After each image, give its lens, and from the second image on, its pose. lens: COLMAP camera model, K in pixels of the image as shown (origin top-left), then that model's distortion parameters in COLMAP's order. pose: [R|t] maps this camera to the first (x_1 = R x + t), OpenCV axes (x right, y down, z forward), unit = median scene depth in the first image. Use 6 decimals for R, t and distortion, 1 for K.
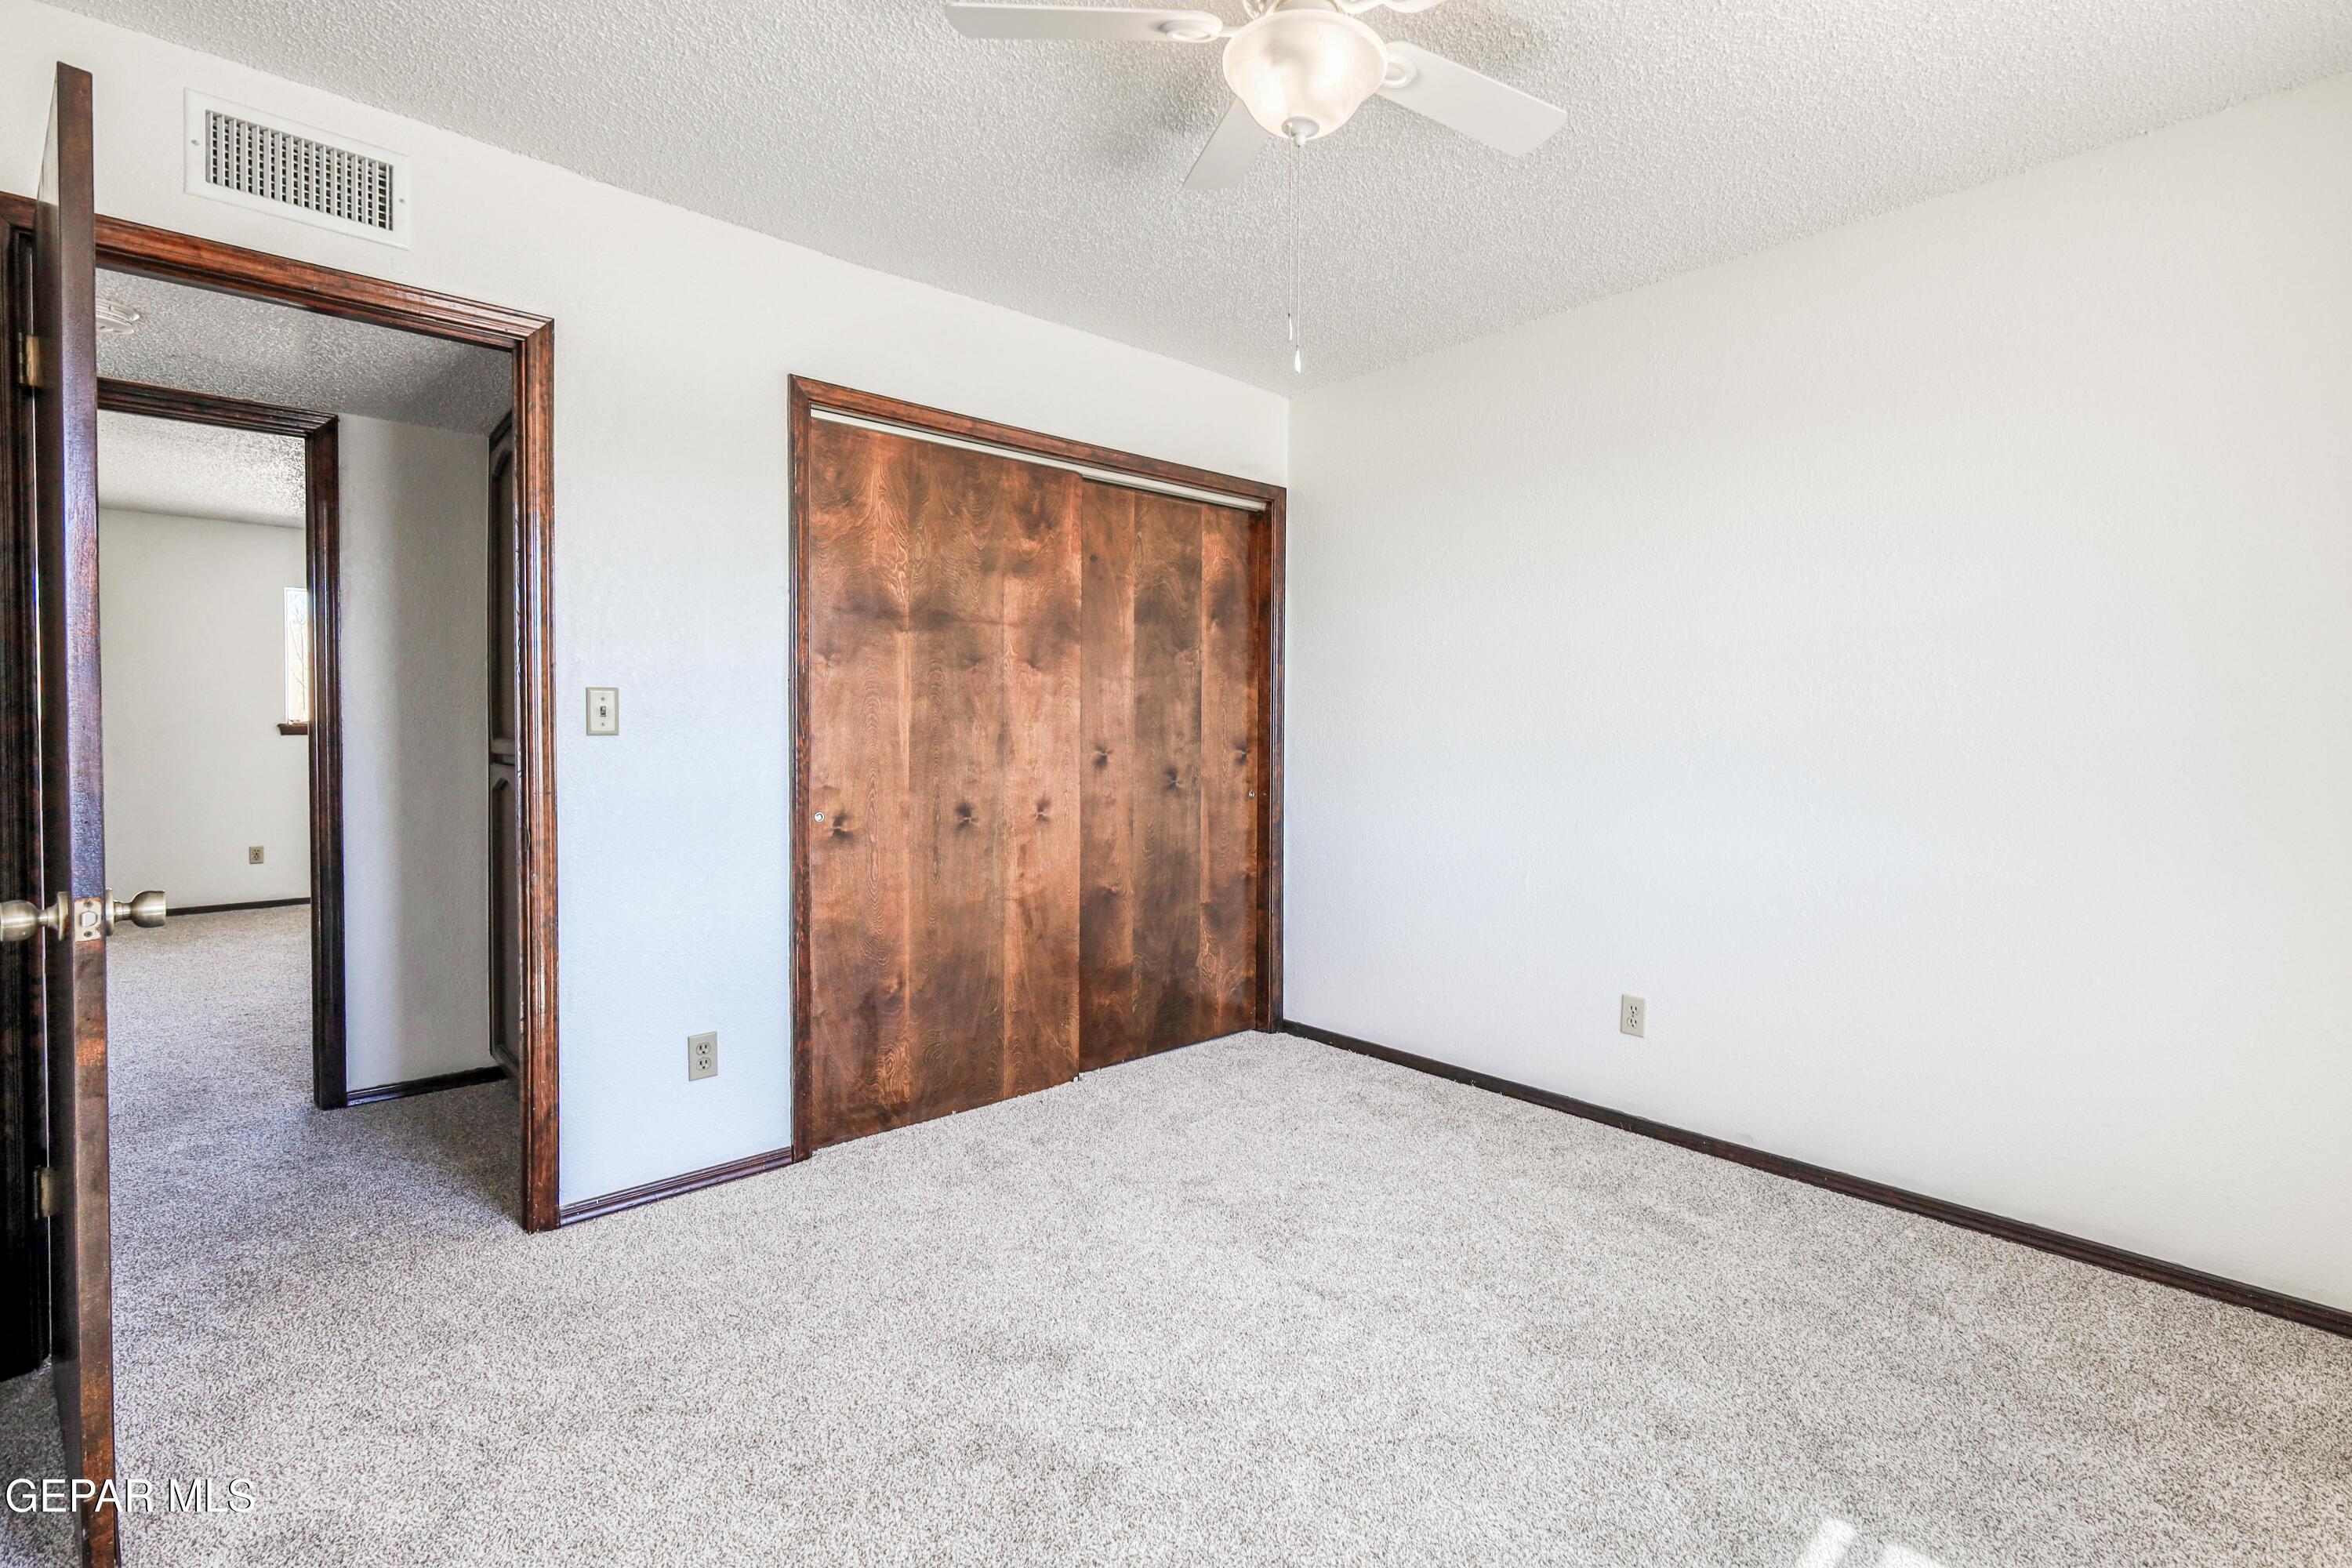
lens RADIAL K [[1042.2, 0, 1133.0], [0, 1042.2, 746.2], [0, 0, 1]] dist [0.002622, -0.000408]
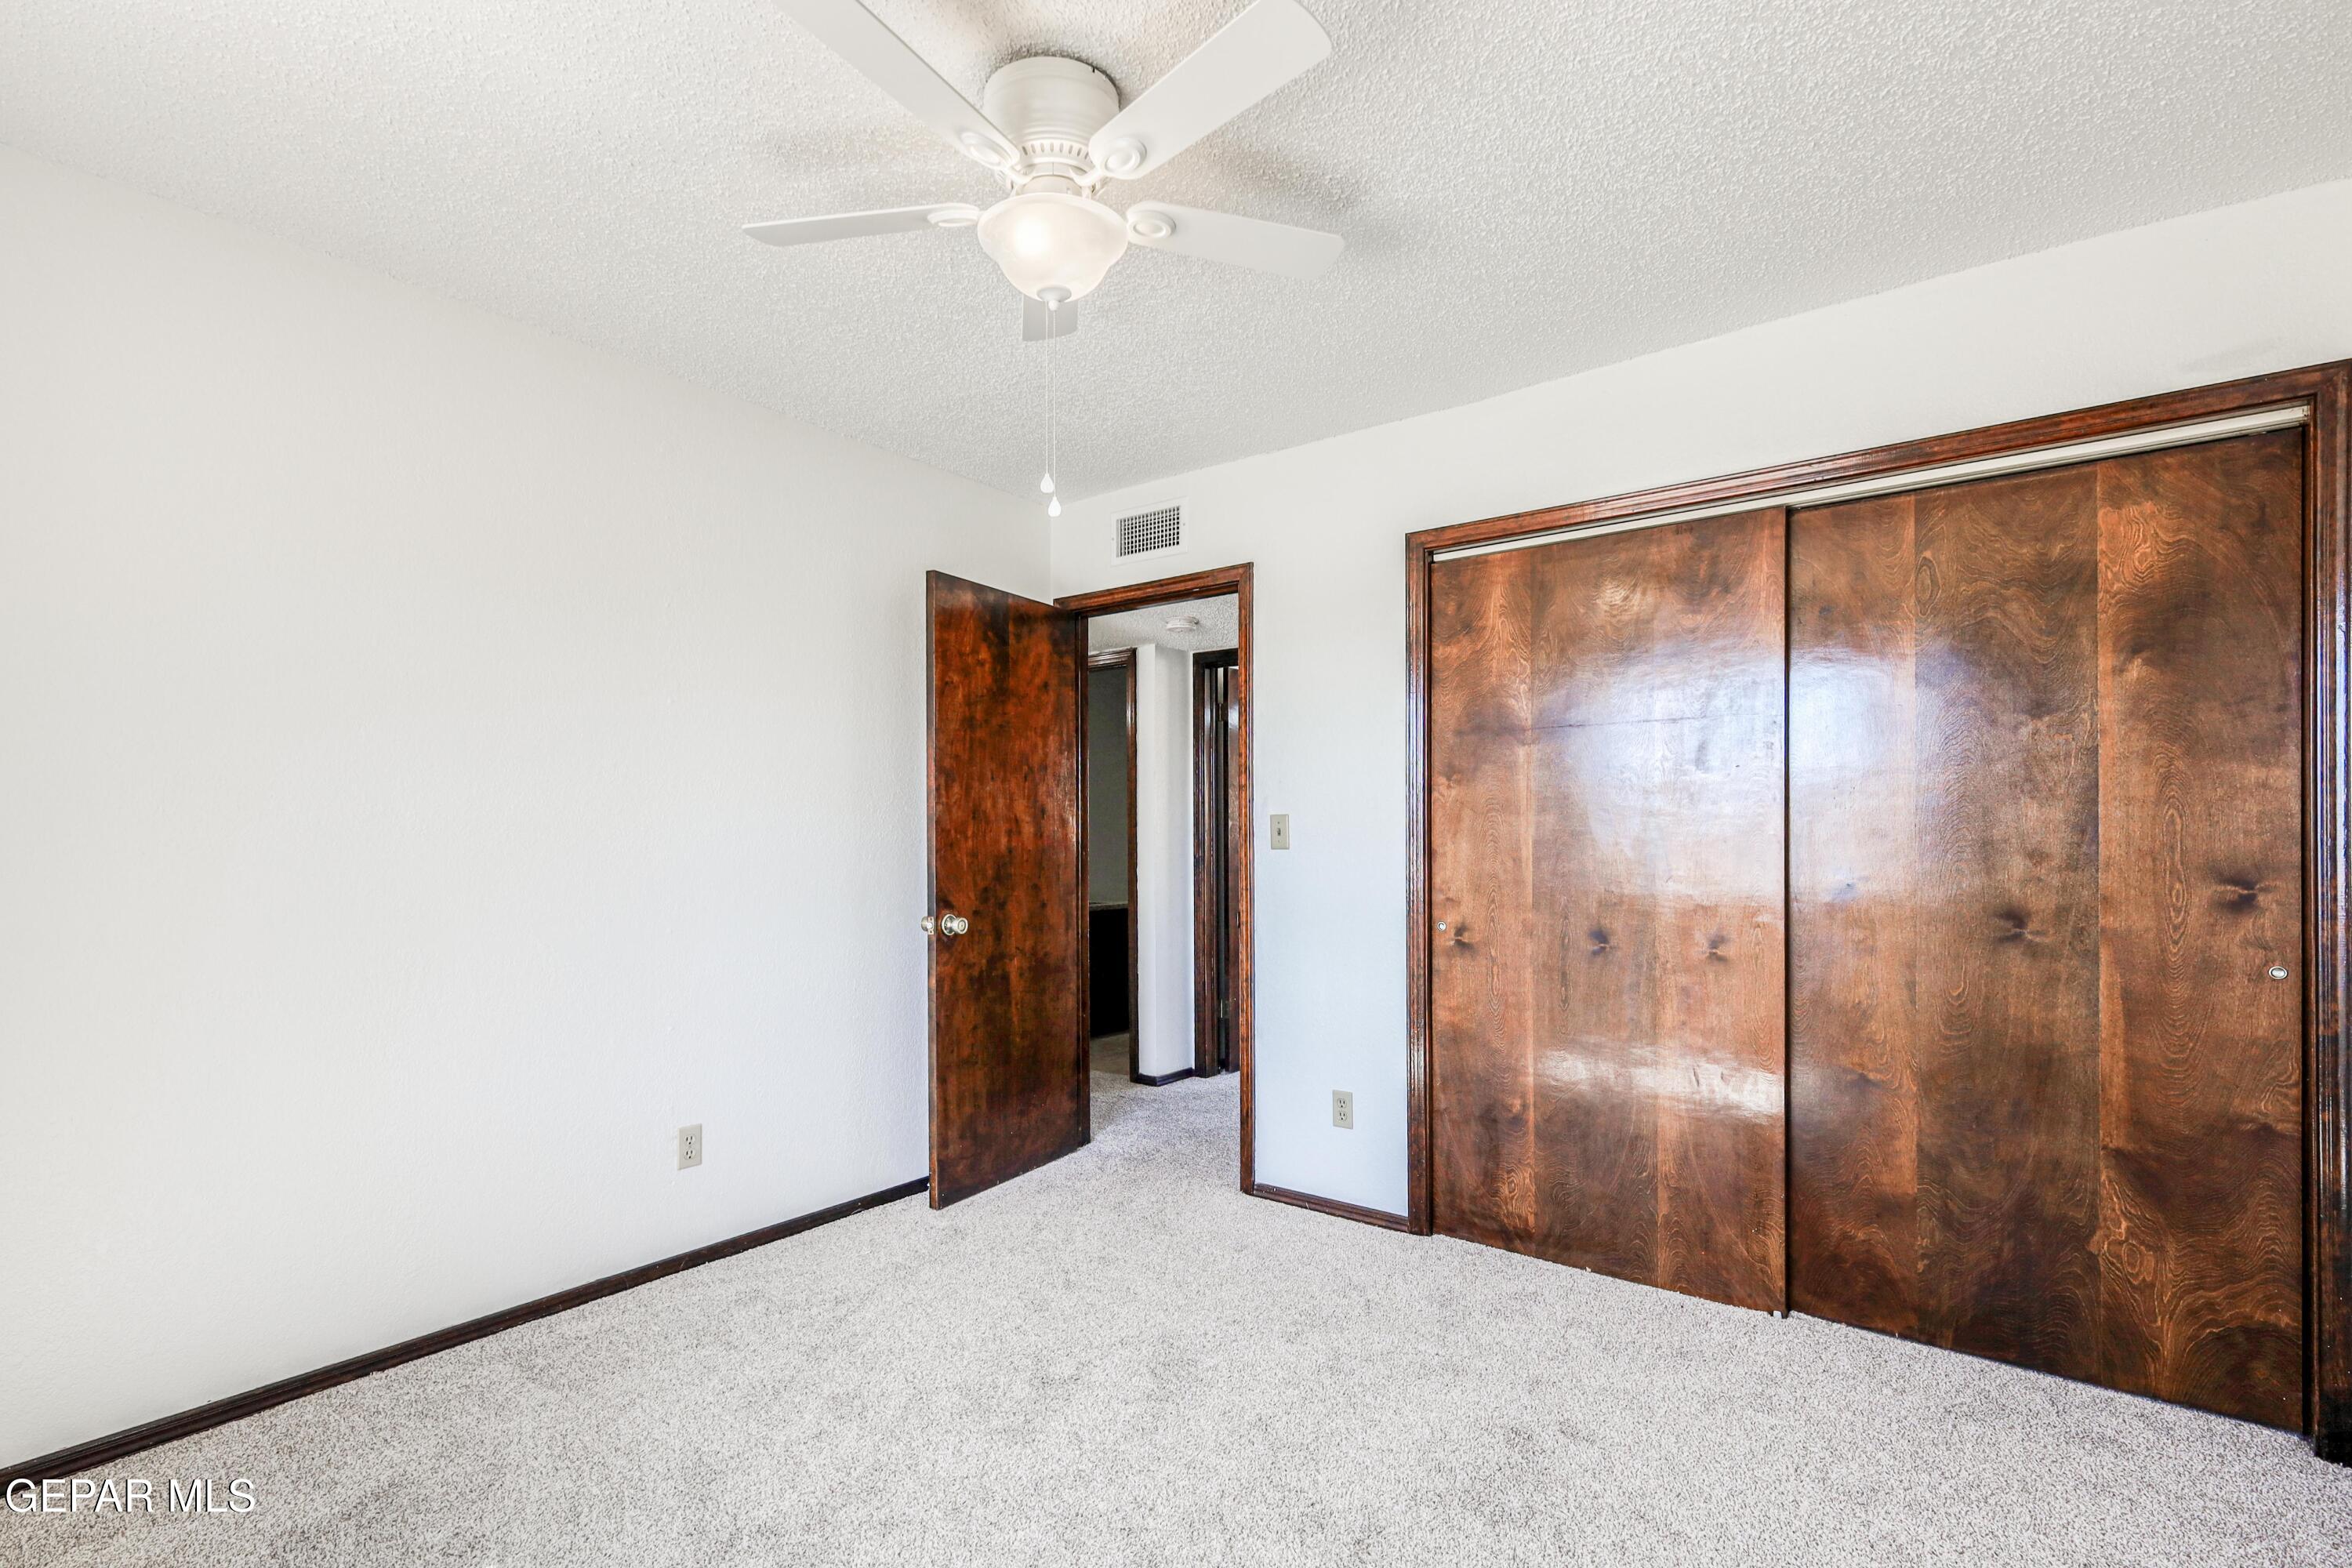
lens RADIAL K [[1042.2, 0, 1196.6], [0, 1042.2, 834.5], [0, 0, 1]] dist [0.002622, -0.000408]
pose [[0.232649, -0.009293, -0.972516, 0.656990], [-0.017834, 0.999745, -0.013819, -0.007214], [0.972397, 0.020559, 0.232424, 0.470735]]
